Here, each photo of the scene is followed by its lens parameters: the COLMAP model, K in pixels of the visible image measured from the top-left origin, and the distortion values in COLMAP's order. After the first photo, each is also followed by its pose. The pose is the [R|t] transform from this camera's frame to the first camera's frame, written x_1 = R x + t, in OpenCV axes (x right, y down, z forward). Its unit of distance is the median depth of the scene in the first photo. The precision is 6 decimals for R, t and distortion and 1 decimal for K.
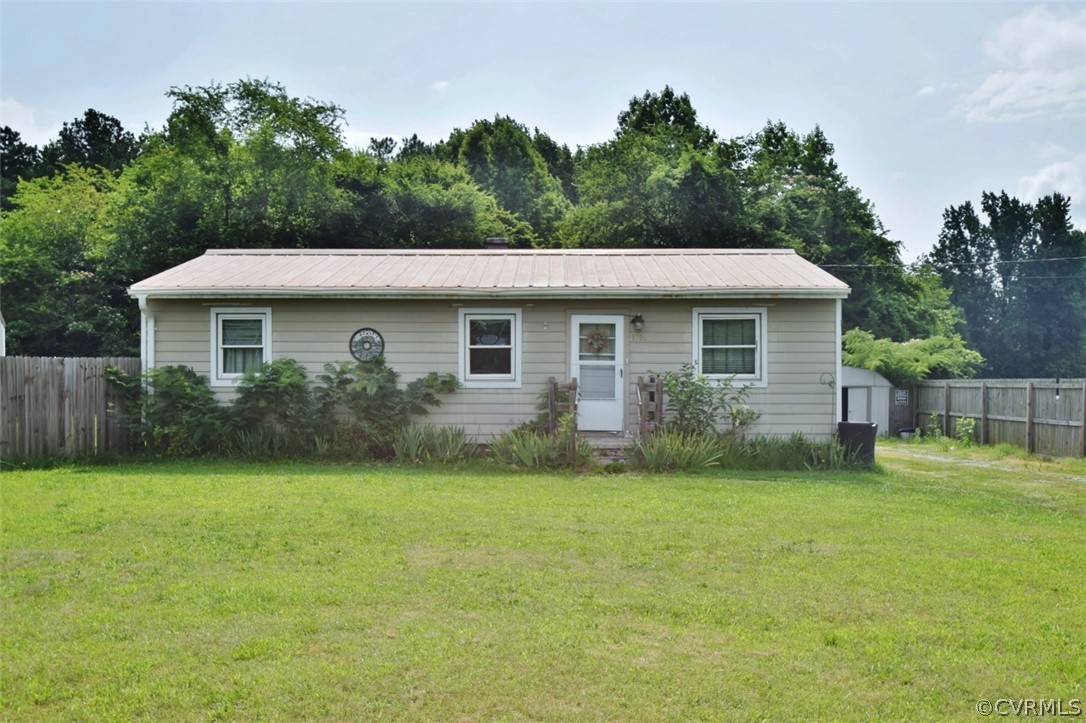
lens RADIAL K [[1072.9, 0, 543.0], [0, 1072.9, 361.5], [0, 0, 1]] dist [-0.065344, 0.003377]
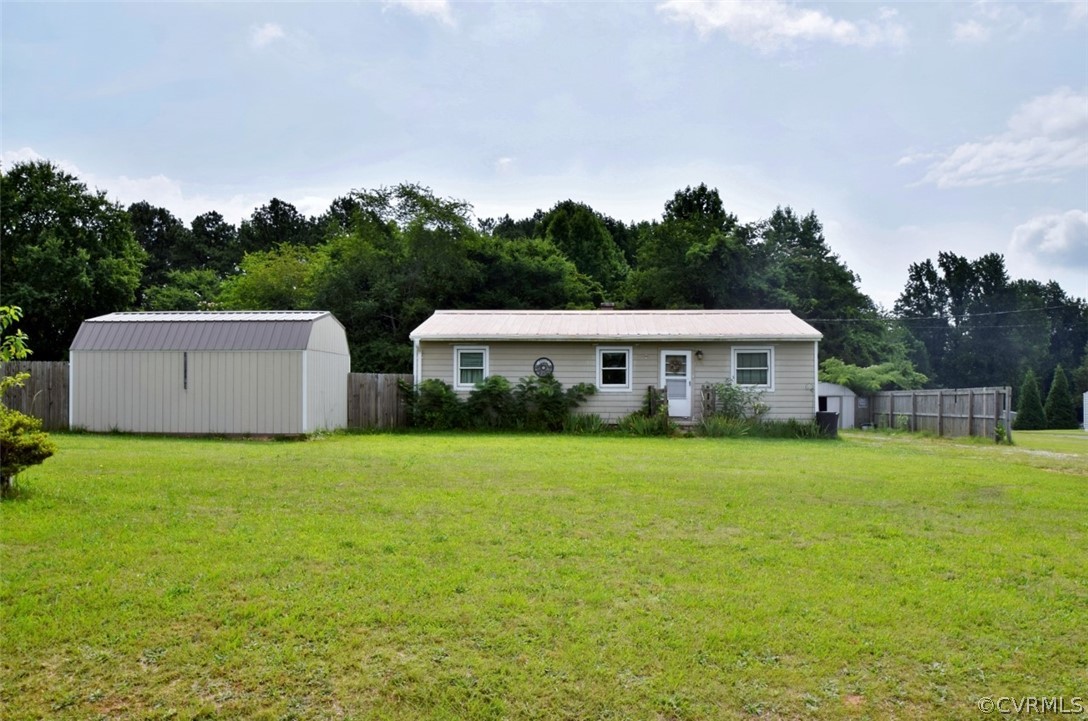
lens RADIAL K [[838.4, 0, 544.0], [0, 838.4, 360.5], [0, 0, 1]] dist [-0.053815, 0.000362]
pose [[0.998291, 0.000892, -0.058428, -0.067833], [-0.002479, 0.999630, -0.027085, 0.008622], [0.058382, 0.027184, 0.997924, -0.300376]]
